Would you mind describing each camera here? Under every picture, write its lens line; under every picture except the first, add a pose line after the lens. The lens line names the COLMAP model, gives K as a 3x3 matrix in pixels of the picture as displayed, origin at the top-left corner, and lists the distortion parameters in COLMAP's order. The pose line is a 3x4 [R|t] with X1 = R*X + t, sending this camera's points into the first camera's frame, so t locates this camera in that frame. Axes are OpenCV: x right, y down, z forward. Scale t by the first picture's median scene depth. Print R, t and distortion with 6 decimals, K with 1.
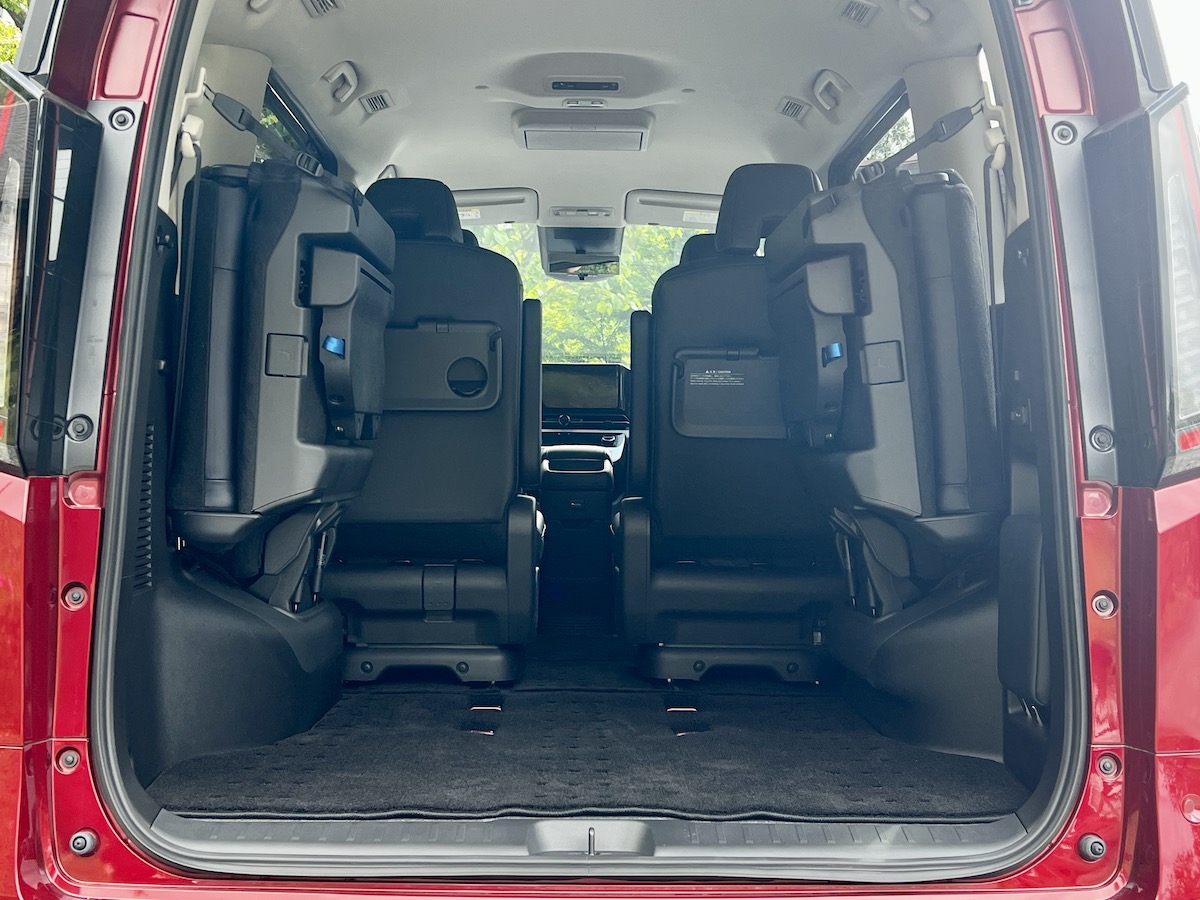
lens RADIAL K [[1696.1, 0, 600.0], [0, 1696.1, 450.0], [0, 0, 1]] dist [0.092457, 0.008893]
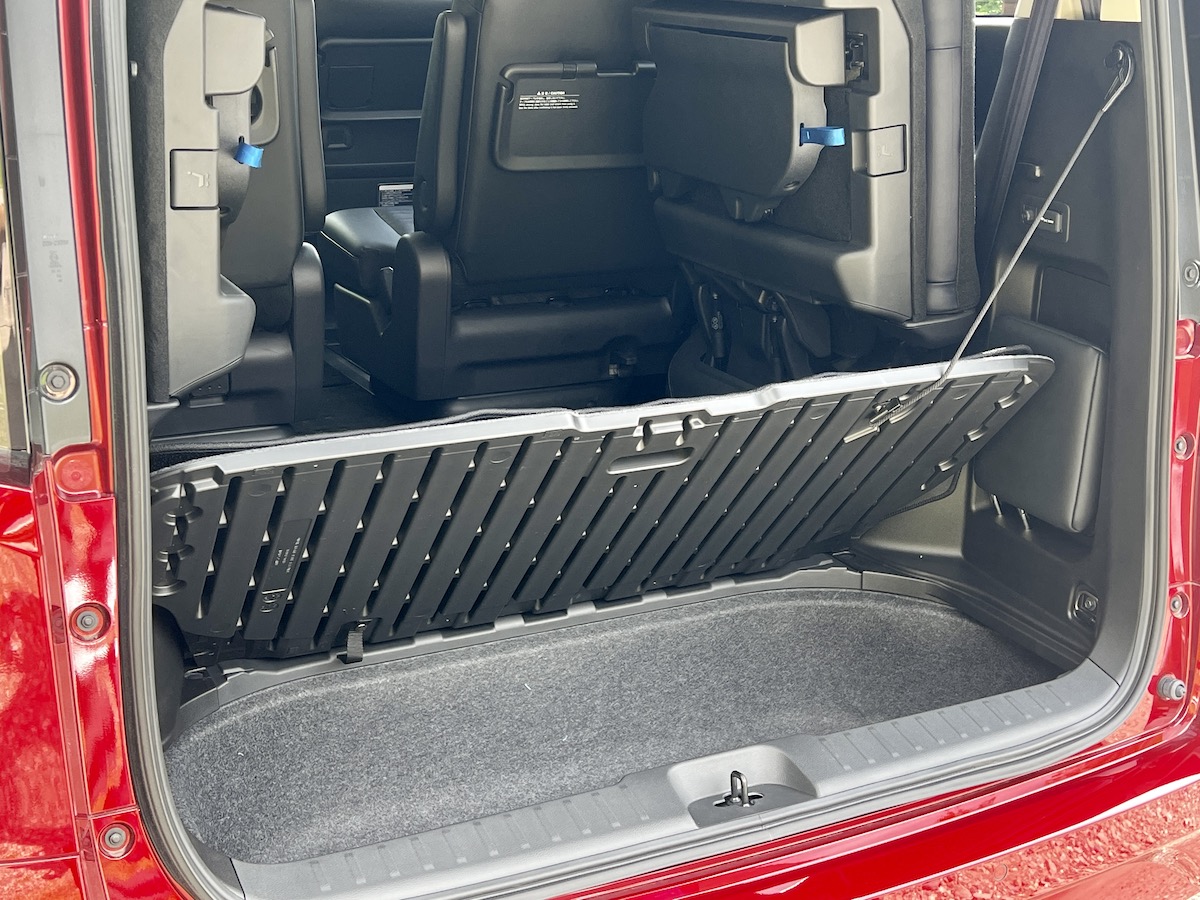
lens RADIAL K [[1696.1, 0, 600.0], [0, 1696.1, 450.0], [0, 0, 1]] dist [0.092457, 0.008893]
pose [[0.885081, -0.131560, 0.446457, -0.369999], [-0.023819, 0.945161, 0.325736, -0.185784], [-0.464827, -0.298937, 0.833410, 0.291305]]
